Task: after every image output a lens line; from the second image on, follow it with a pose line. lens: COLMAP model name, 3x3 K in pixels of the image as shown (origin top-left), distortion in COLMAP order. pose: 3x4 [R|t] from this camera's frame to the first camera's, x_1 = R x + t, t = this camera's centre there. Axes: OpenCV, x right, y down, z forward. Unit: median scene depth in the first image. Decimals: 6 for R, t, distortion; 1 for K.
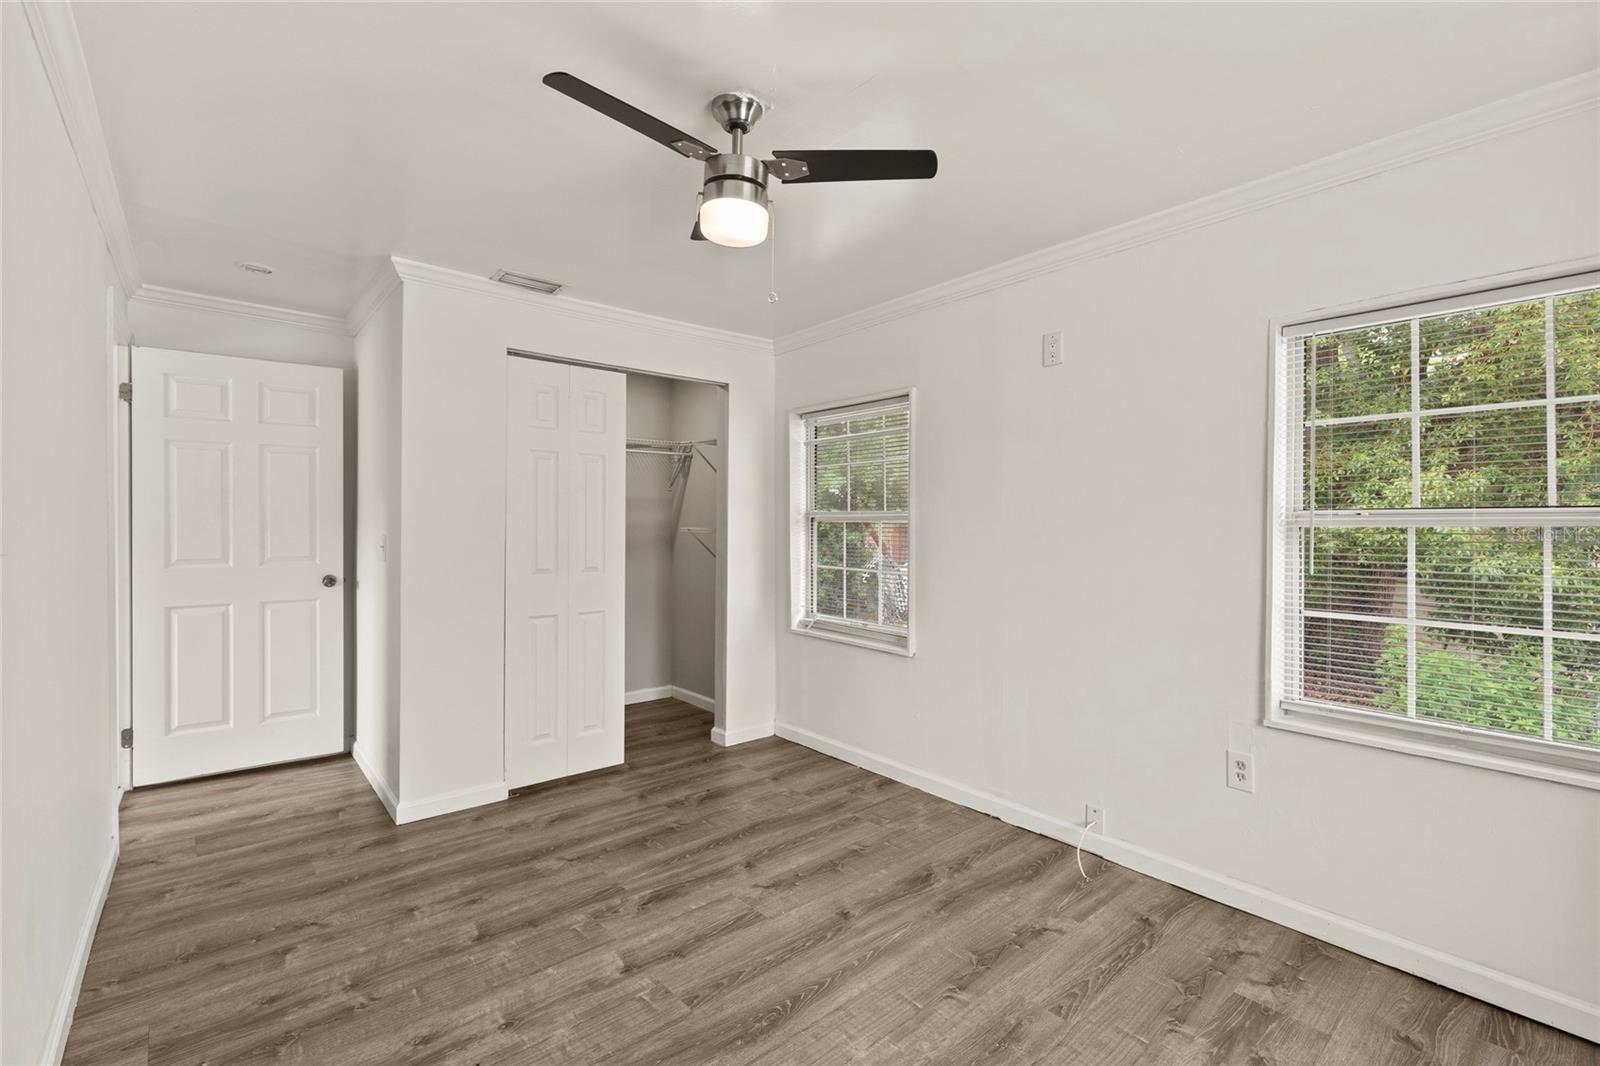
lens RADIAL K [[728.4, 0, 810.0], [0, 728.4, 525.6], [0, 0, 1]] dist [0.002209, 0.000340]
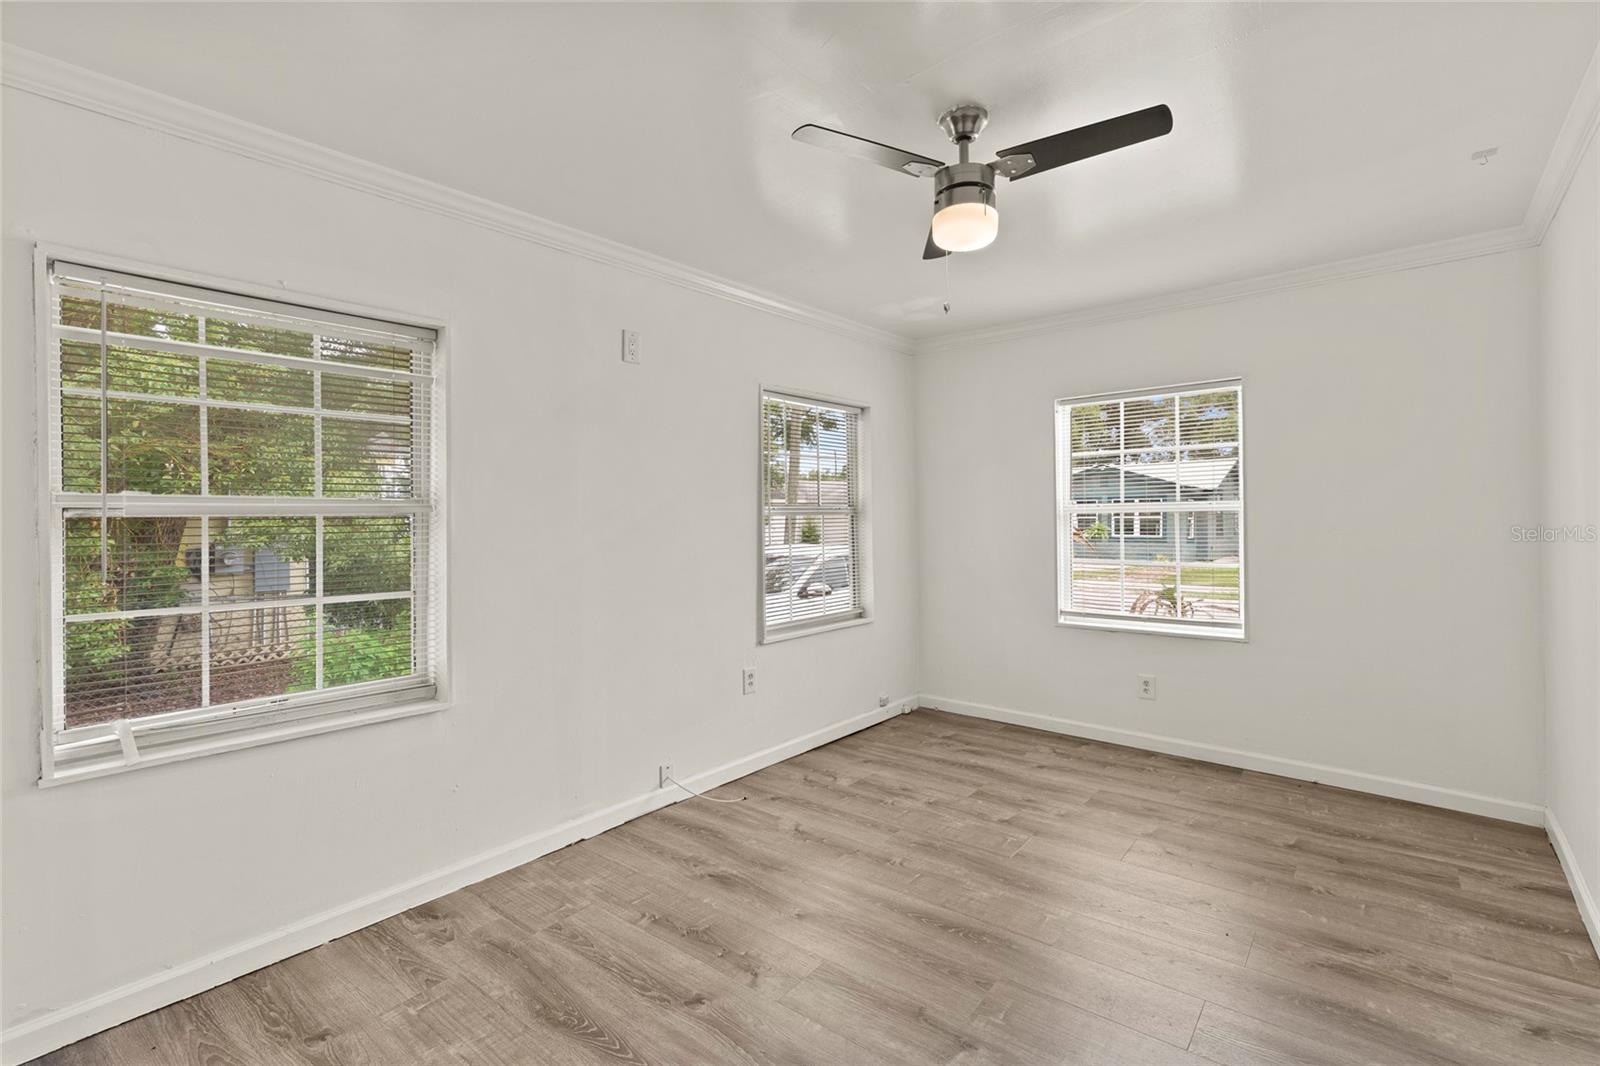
lens RADIAL K [[707.2, 0, 824.3], [0, 707.2, 509.1], [0, 0, 1]] dist [0.001630, 0.000275]
pose [[-0.177889, 0.005842, 0.984033, -0.799738], [0.013831, 0.999898, -0.003436, -0.009388], [-0.983953, 0.012999, -0.177951, 1.008741]]
